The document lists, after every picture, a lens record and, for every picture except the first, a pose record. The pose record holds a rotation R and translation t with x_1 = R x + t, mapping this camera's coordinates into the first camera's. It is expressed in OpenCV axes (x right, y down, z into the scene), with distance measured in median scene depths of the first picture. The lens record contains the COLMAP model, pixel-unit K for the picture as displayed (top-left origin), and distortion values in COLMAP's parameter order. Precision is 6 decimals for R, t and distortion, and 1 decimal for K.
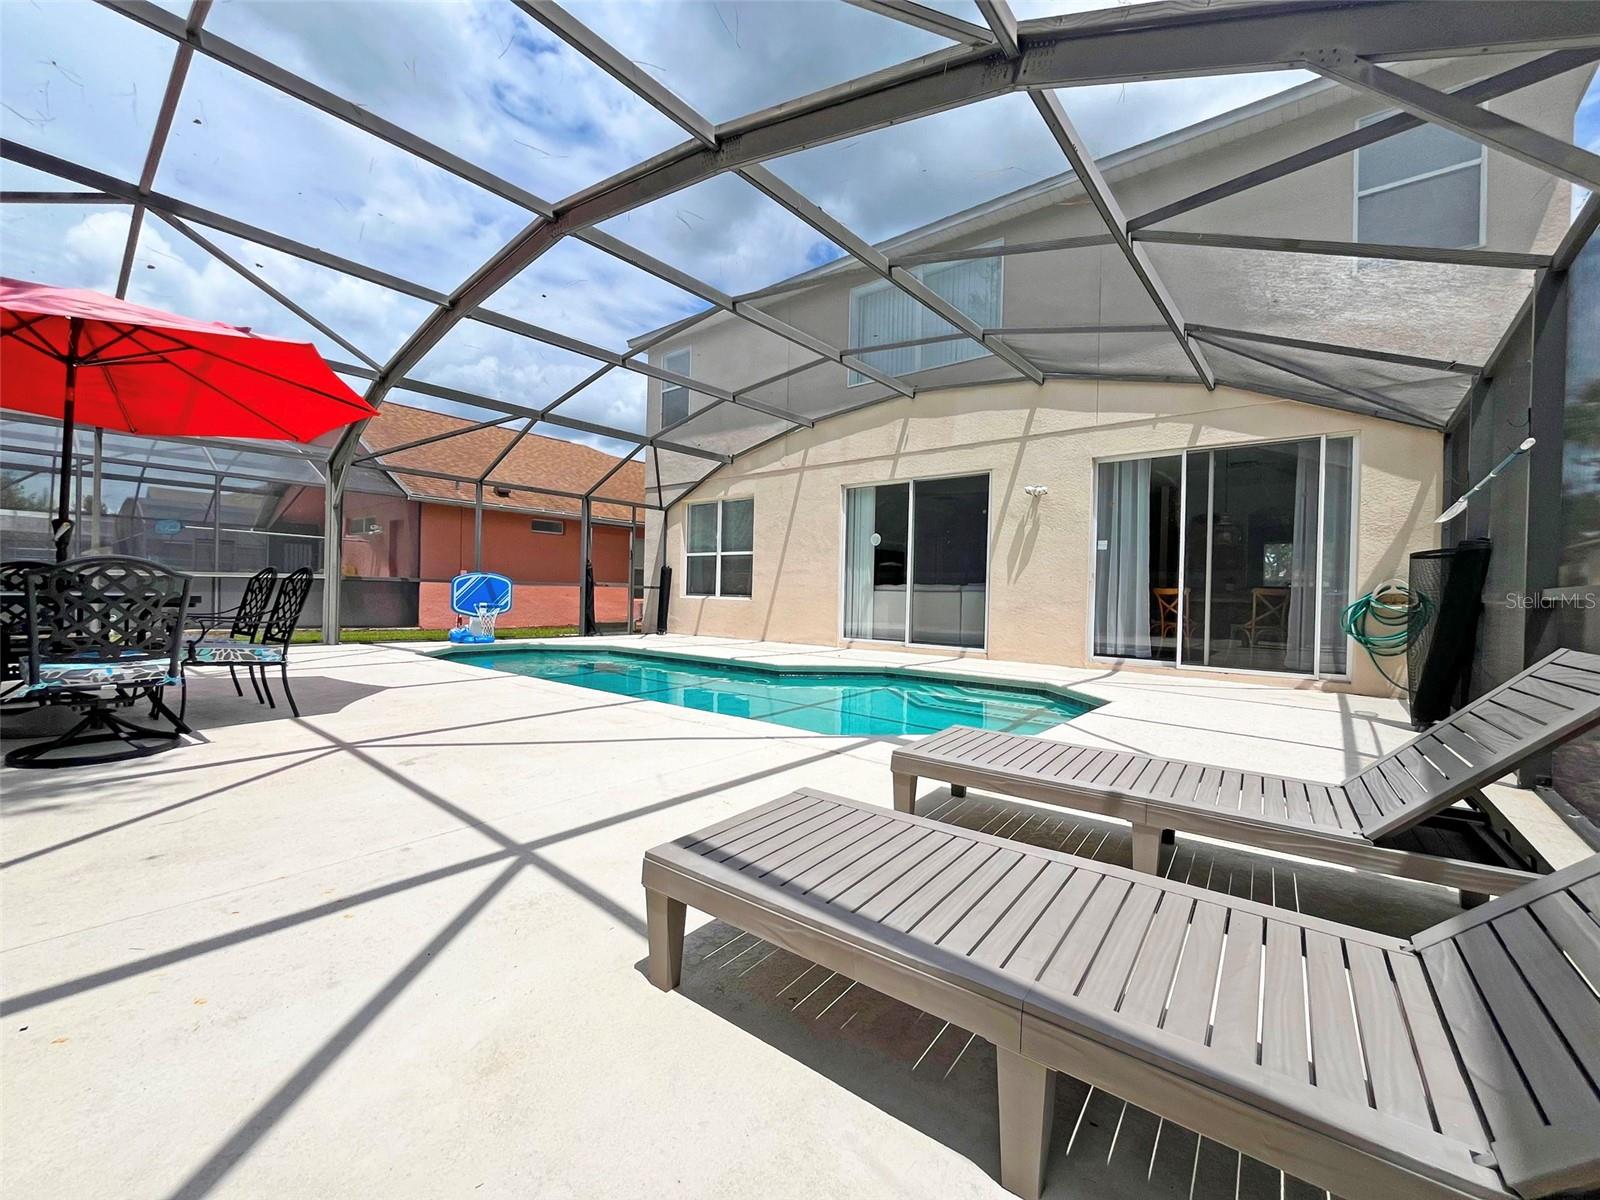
lens RADIAL K [[644.4, 0, 798.0], [0, 644.4, 600.0], [0, 0, 1]] dist [-0.010260, 0.000914]
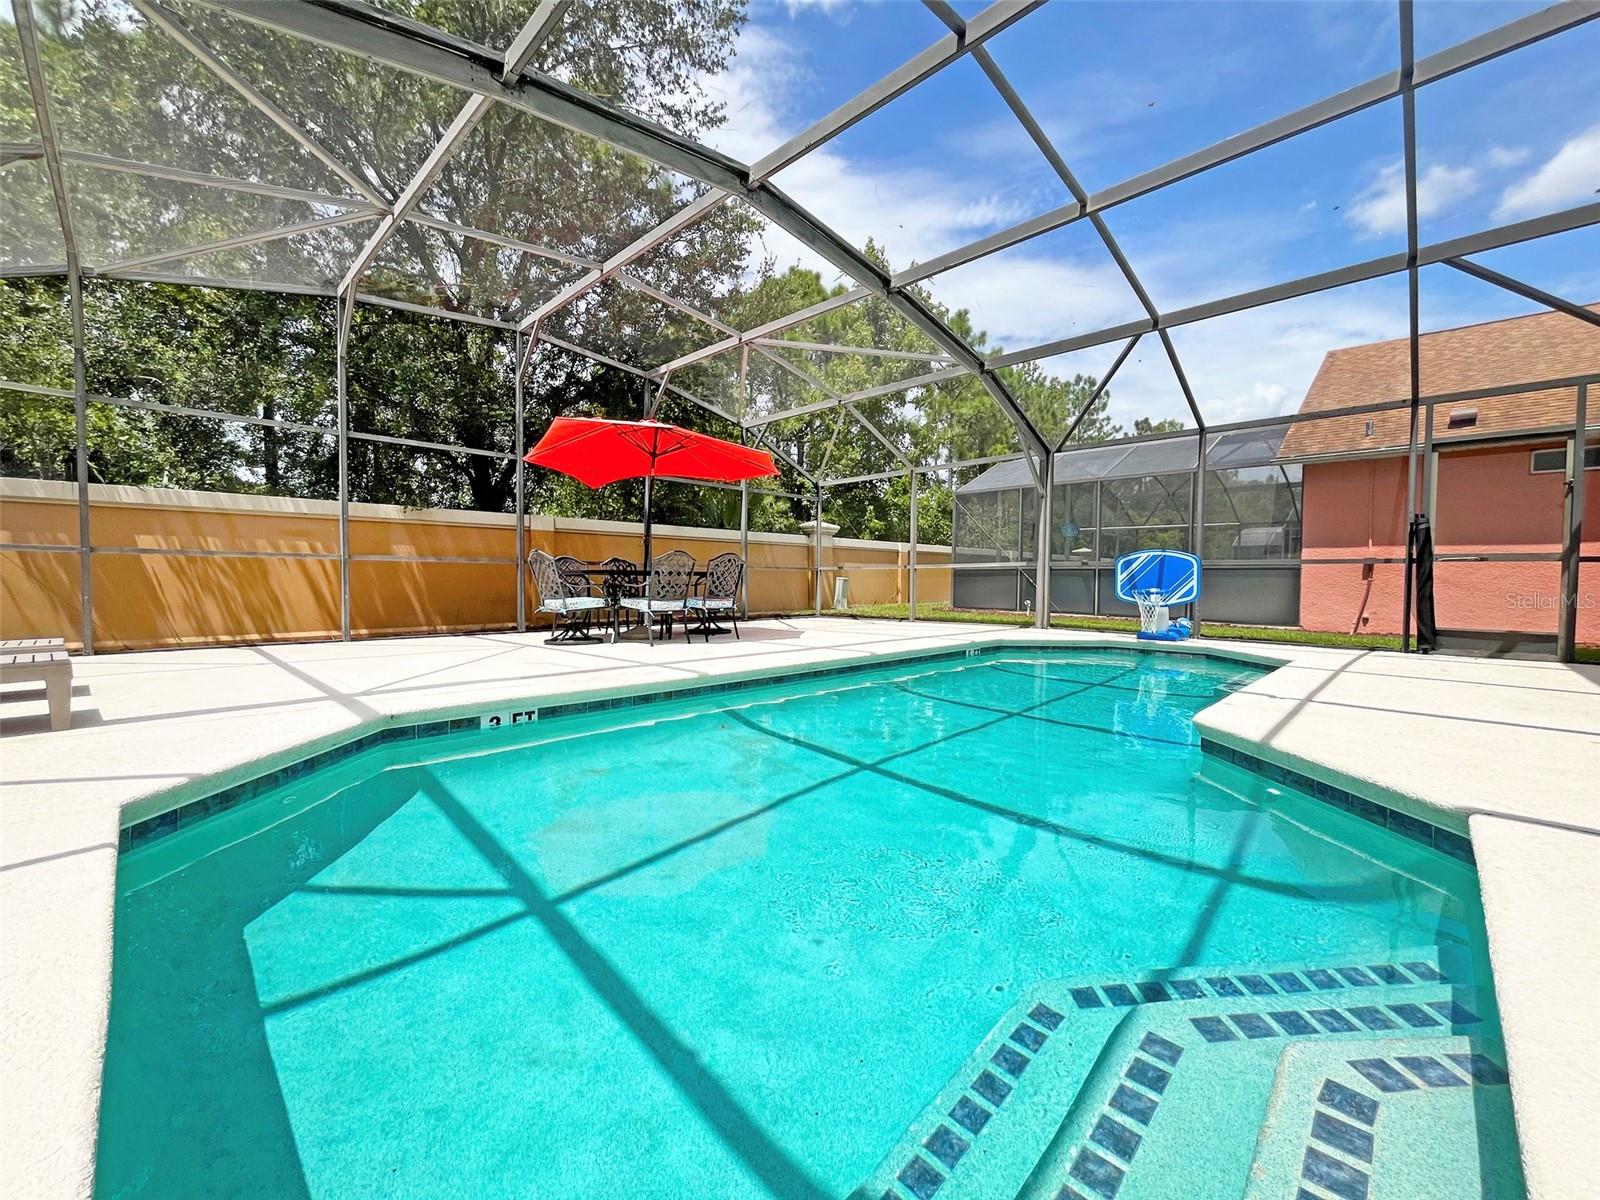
lens RADIAL K [[644.4, 0, 796.1], [0, 644.4, 597.1], [0, 0, 1]] dist [-0.010260, 0.000914]
pose [[-0.090133, 0.001074, -0.995929, 0.302075], [-0.017277, 0.999847, 0.002642, 0.018938], [0.995780, 0.017445, -0.090101, 0.593066]]
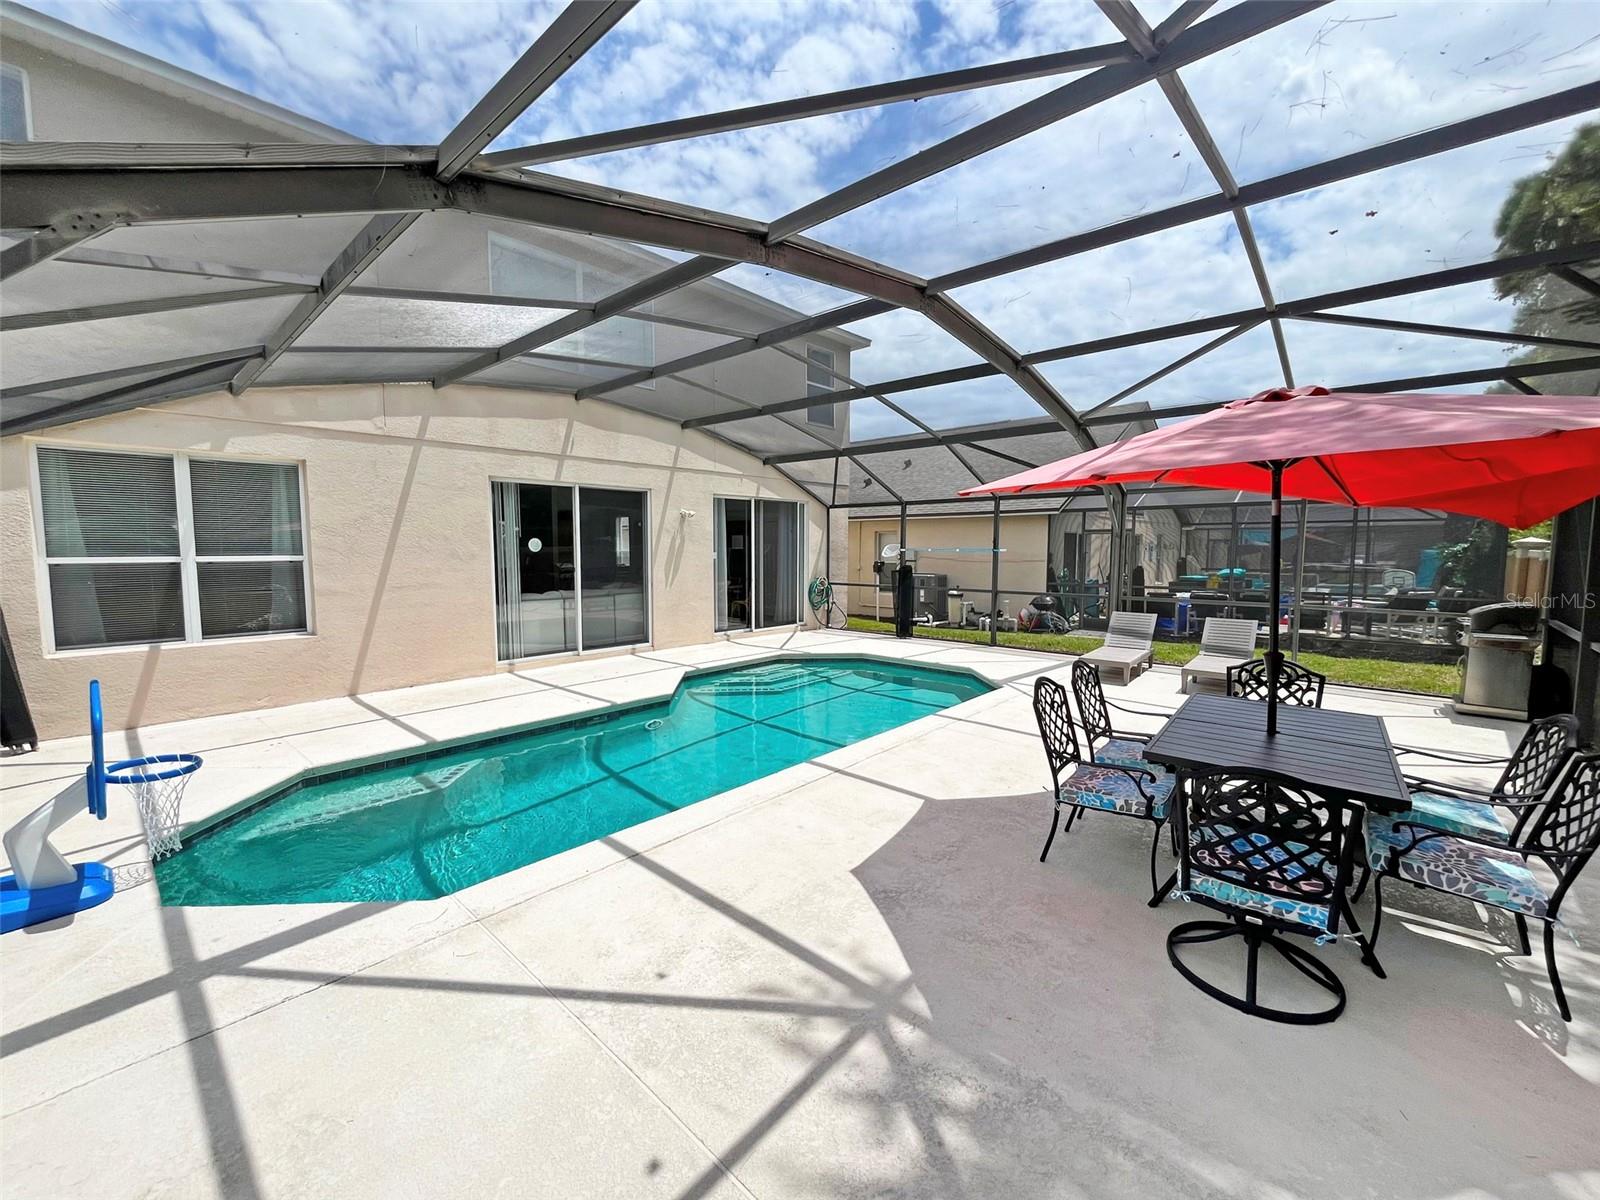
lens RADIAL K [[644.4, 0, 797.3], [0, 644.4, 596.6], [0, 0, 1]] dist [-0.010260, 0.000914]
pose [[0.049127, -0.103030, 0.993464, -0.739927], [0.007996, 0.994674, 0.102760, -0.109198], [-0.998761, 0.002896, 0.049689, 0.580496]]
